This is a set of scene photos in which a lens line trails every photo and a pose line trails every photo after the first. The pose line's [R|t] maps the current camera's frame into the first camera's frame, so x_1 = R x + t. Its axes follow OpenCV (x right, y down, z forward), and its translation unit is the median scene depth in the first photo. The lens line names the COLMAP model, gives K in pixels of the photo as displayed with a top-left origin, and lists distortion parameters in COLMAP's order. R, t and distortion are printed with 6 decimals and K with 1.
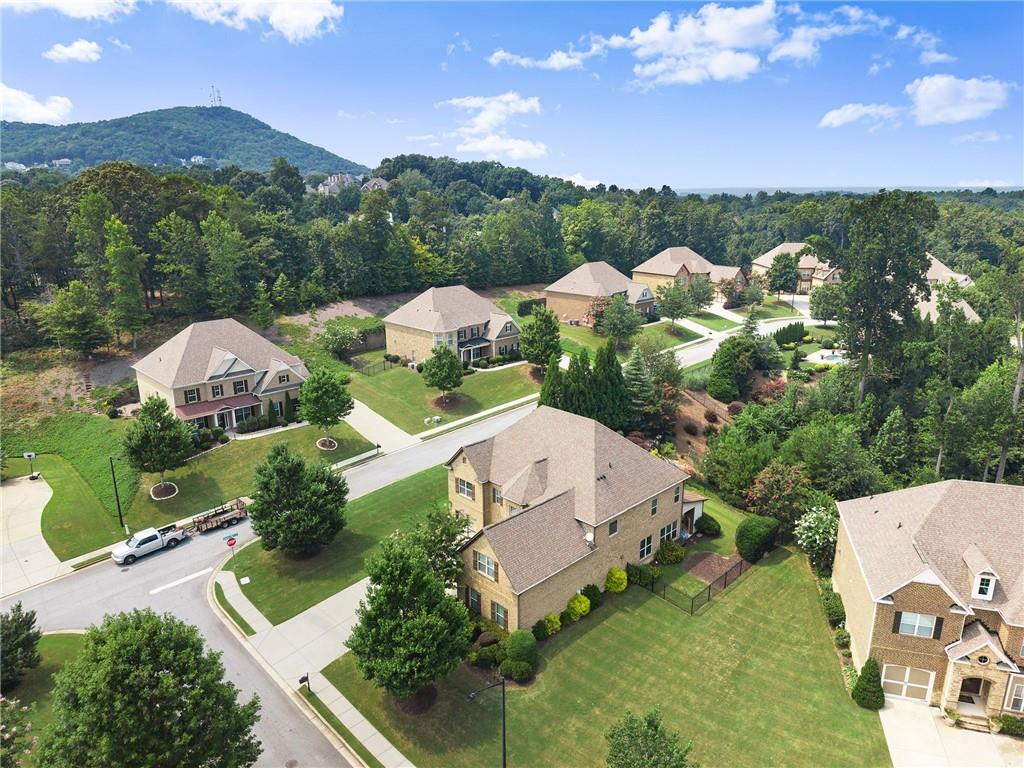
lens RADIAL K [[684.9, 0, 512.0], [0, 684.9, 384.0], [0, 0, 1]] dist [0.052102, -0.043566]
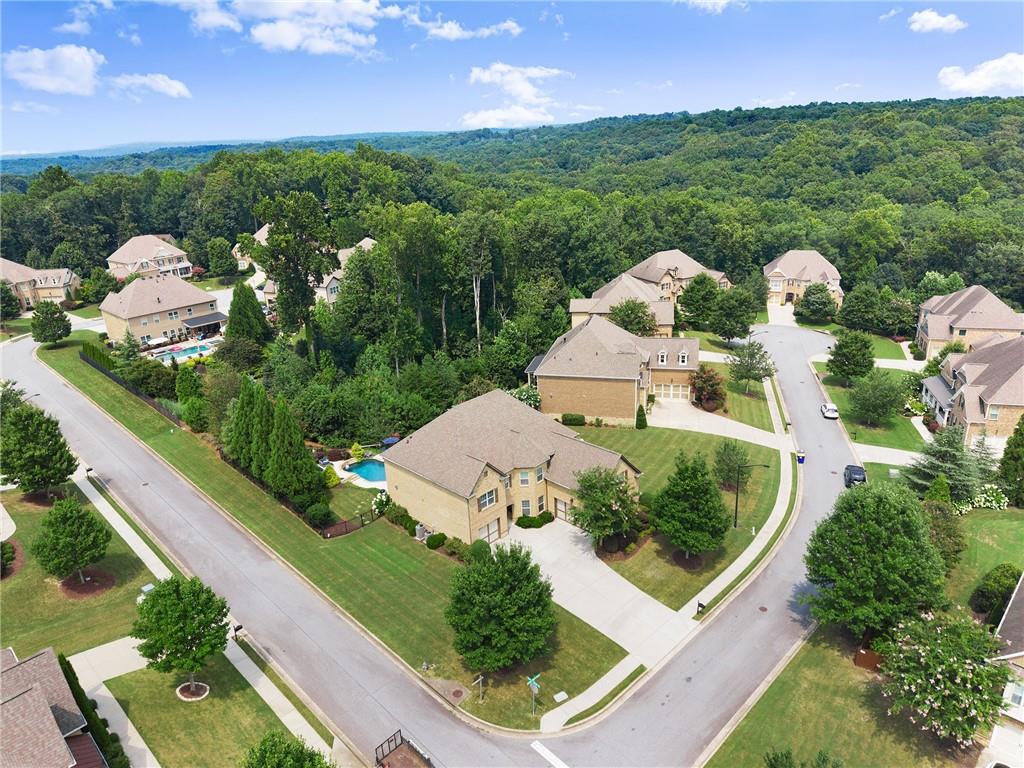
lens RADIAL K [[684.9, 0, 512.0], [0, 684.9, 384.0], [0, 0, 1]] dist [0.052102, -0.043566]
pose [[-0.020394, -0.348497, 0.937088, -1.009738], [0.320856, 0.885424, 0.336267, -0.353031], [-0.946909, 0.307528, 0.093760, 0.820603]]
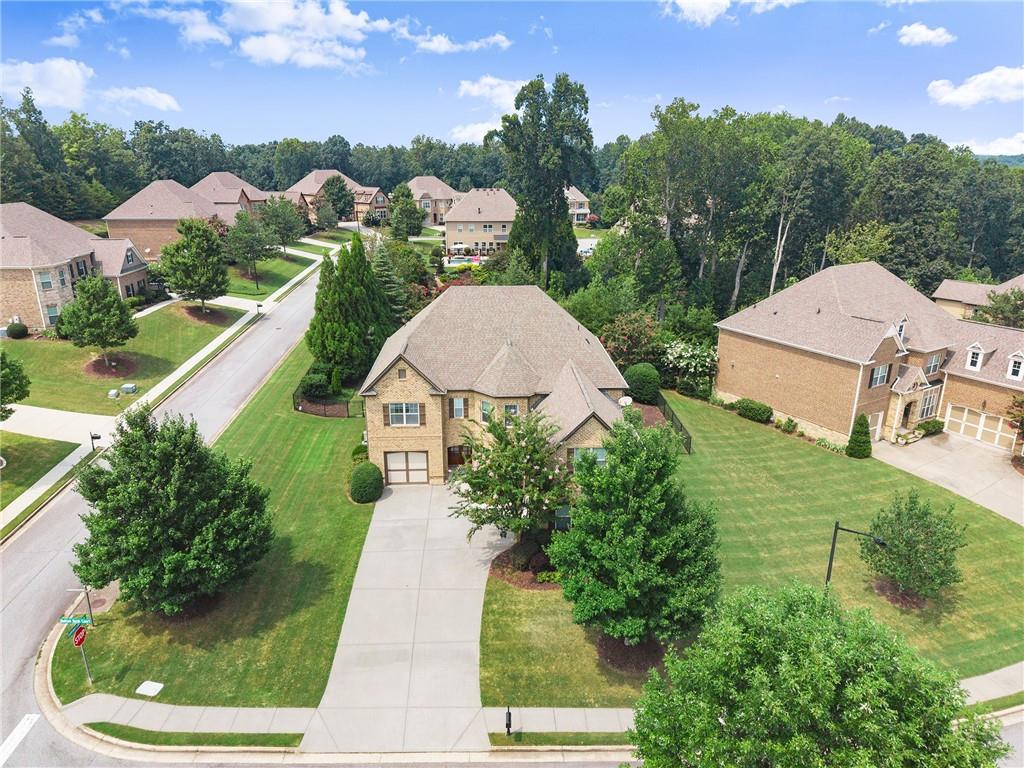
lens RADIAL K [[684.9, 0, 512.0], [0, 684.9, 384.0], [0, 0, 1]] dist [0.052102, -0.043566]
pose [[0.669618, -0.228730, 0.706607, -0.493643], [0.198455, 0.971907, 0.126541, 0.055221], [-0.715700, 0.055496, 0.696199, 0.430003]]
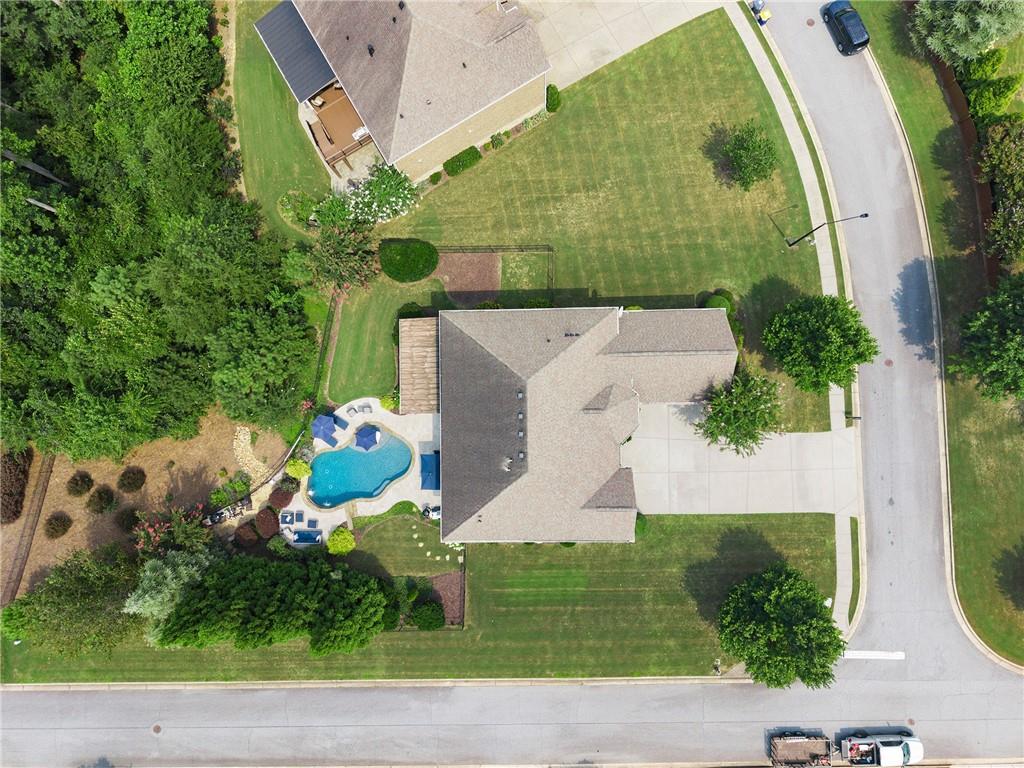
lens RADIAL K [[684.9, 0, 512.0], [0, 684.9, 384.0], [0, 0, 1]] dist [0.052102, -0.043566]
pose [[-0.722411, -0.689271, 0.055019, 0.087070], [0.230675, -0.165224, 0.958900, -0.665189], [-0.651852, 0.705412, 0.278357, 0.767231]]
